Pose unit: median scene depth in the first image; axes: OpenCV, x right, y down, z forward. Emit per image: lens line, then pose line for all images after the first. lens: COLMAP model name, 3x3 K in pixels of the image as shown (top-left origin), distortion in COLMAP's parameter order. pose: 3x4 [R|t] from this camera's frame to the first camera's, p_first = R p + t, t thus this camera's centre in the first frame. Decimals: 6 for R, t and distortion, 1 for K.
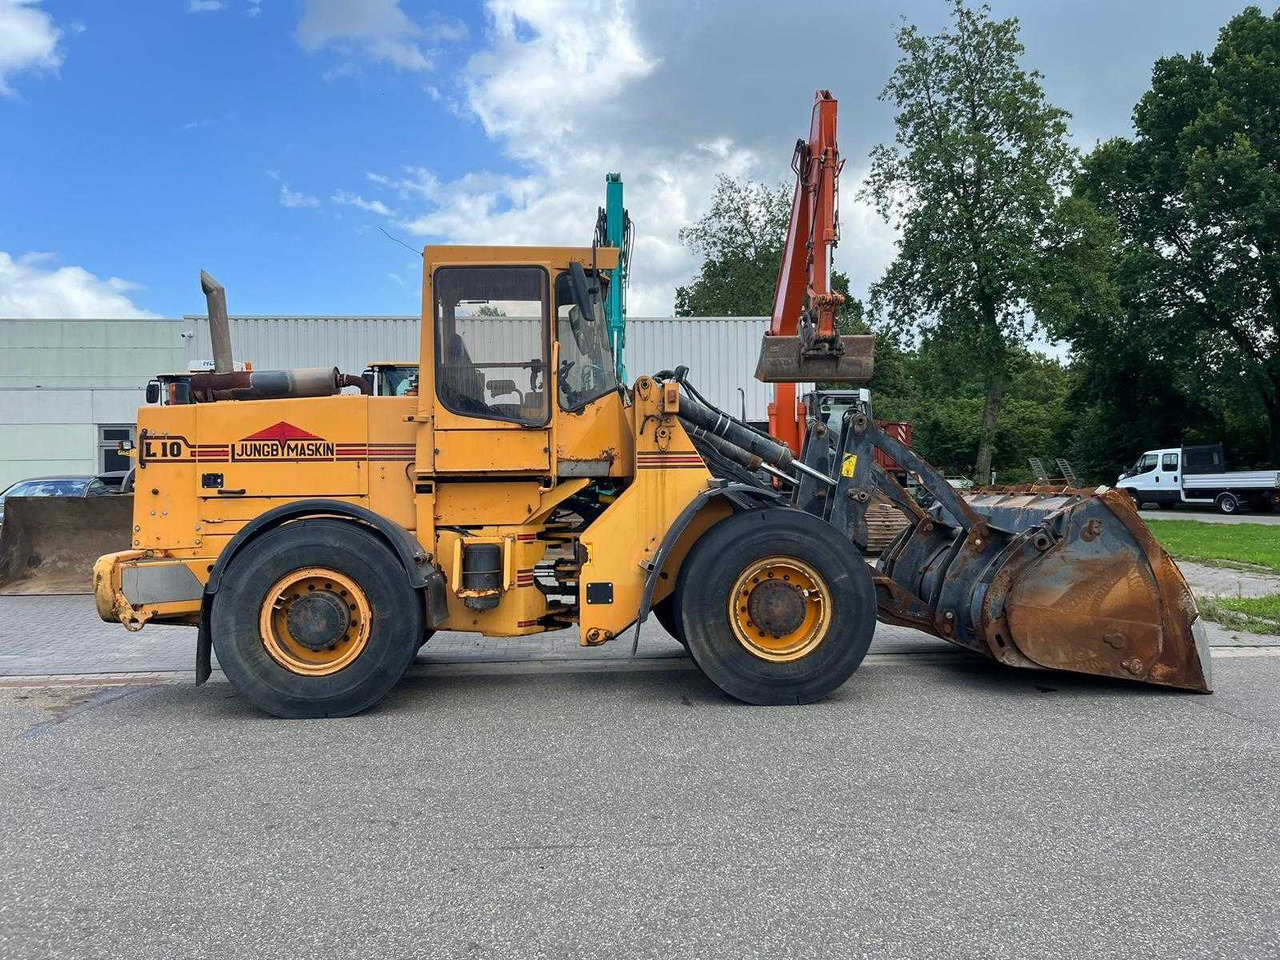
lens RADIAL K [[1039.8, 0, 640.0], [0, 1039.8, 480.0], [0, 0, 1]] dist [0.103026, -0.207891]
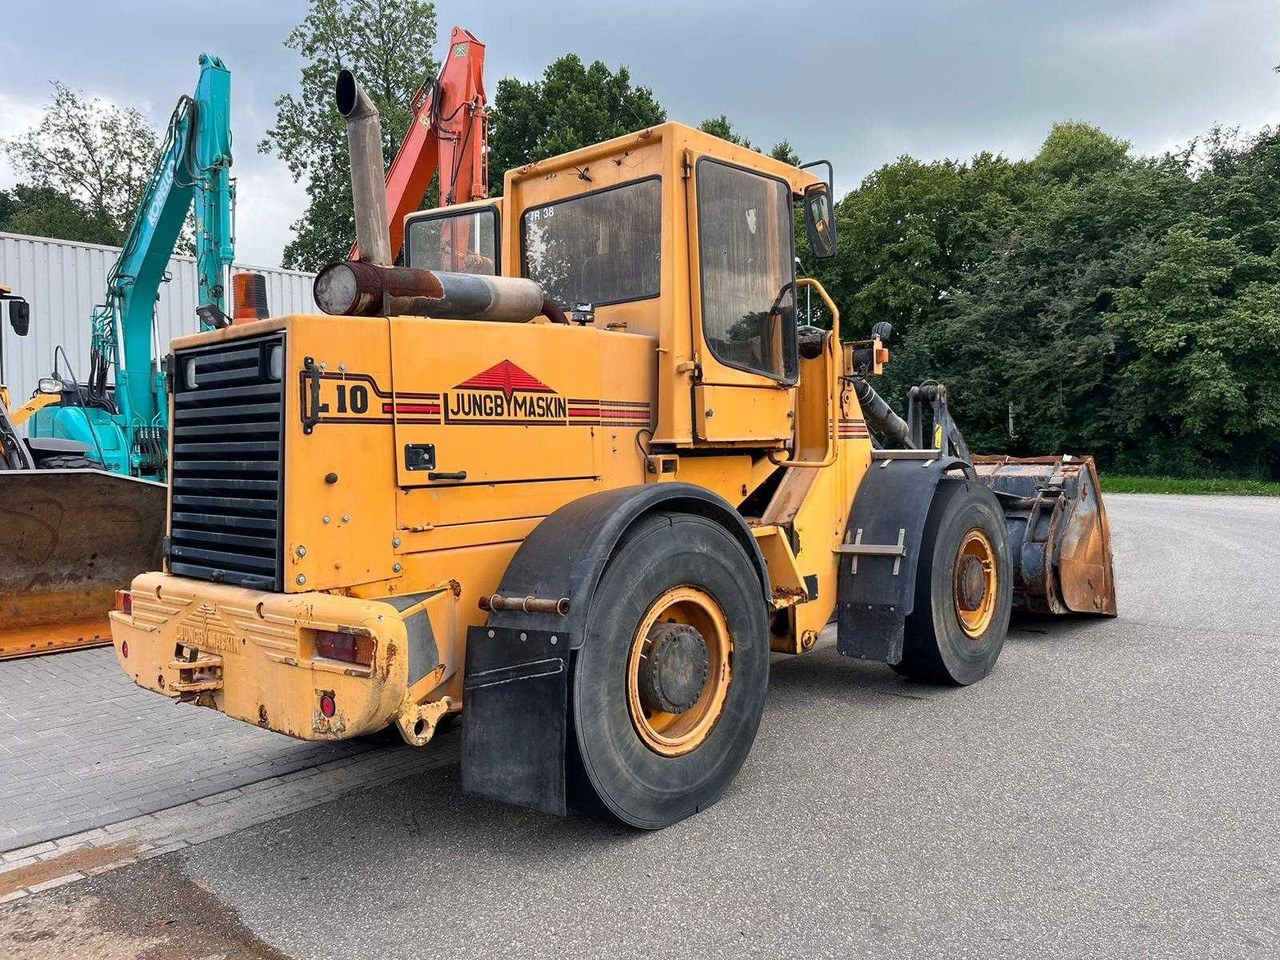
lens RADIAL K [[1012.2, 0, 642.3], [0, 1012.2, 485.8], [0, 0, 1]] dist [0.090871, -0.186090]
pose [[0.694828, -0.028791, 0.718599, -0.714175], [0.012874, 0.999536, 0.027599, 0.002552], [-0.719061, -0.009925, 0.694876, 0.533714]]
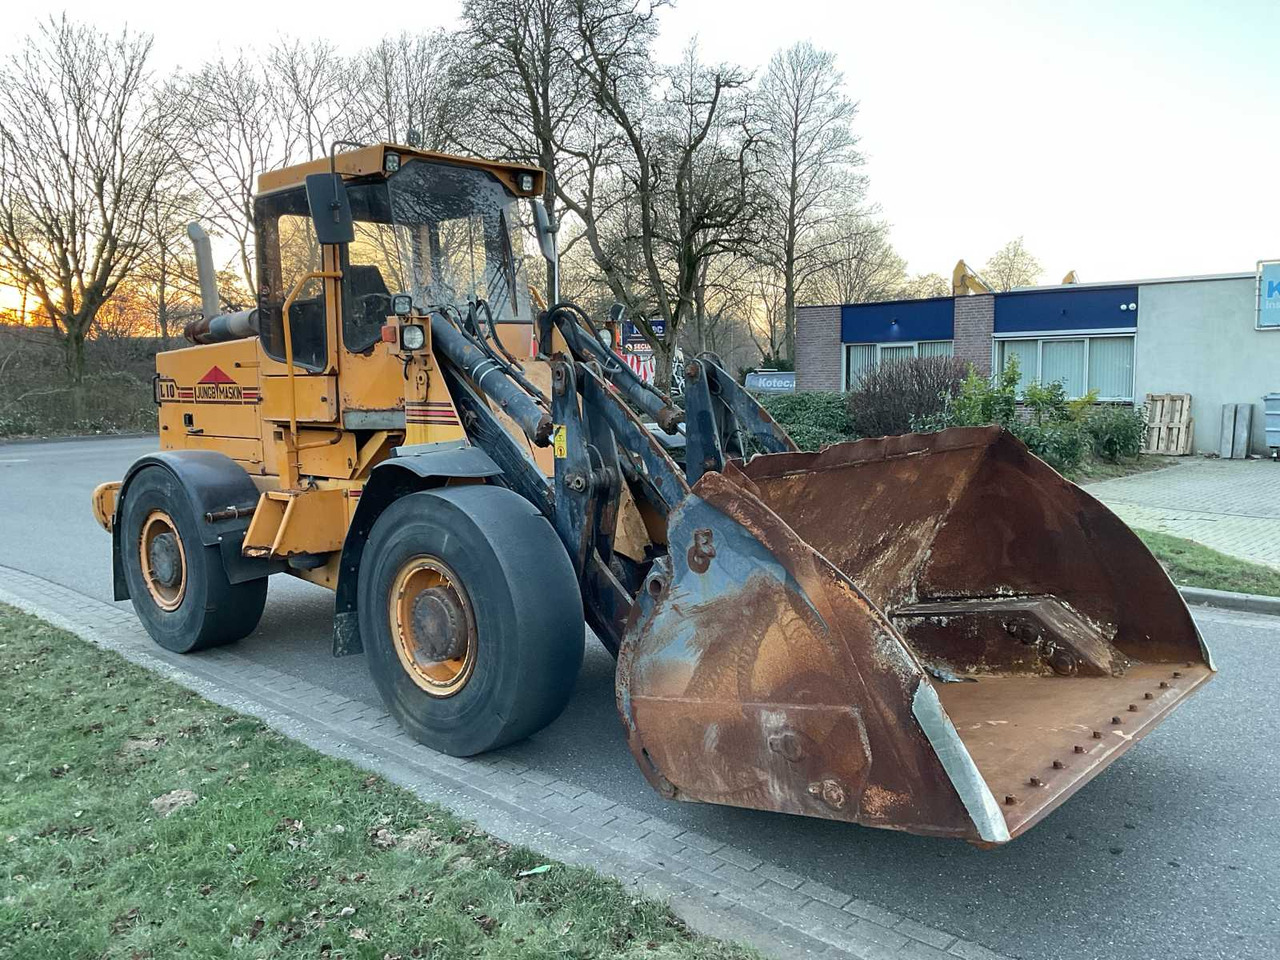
lens RADIAL K [[1039.8, 0, 640.0], [0, 1039.8, 480.0], [0, 0, 1]] dist [0.103026, -0.207891]
pose [[0.706750, 0.075074, -0.703468, 0.719156], [-0.012733, 0.995542, 0.093452, -0.045680], [0.707348, -0.057090, 0.704556, 0.548118]]
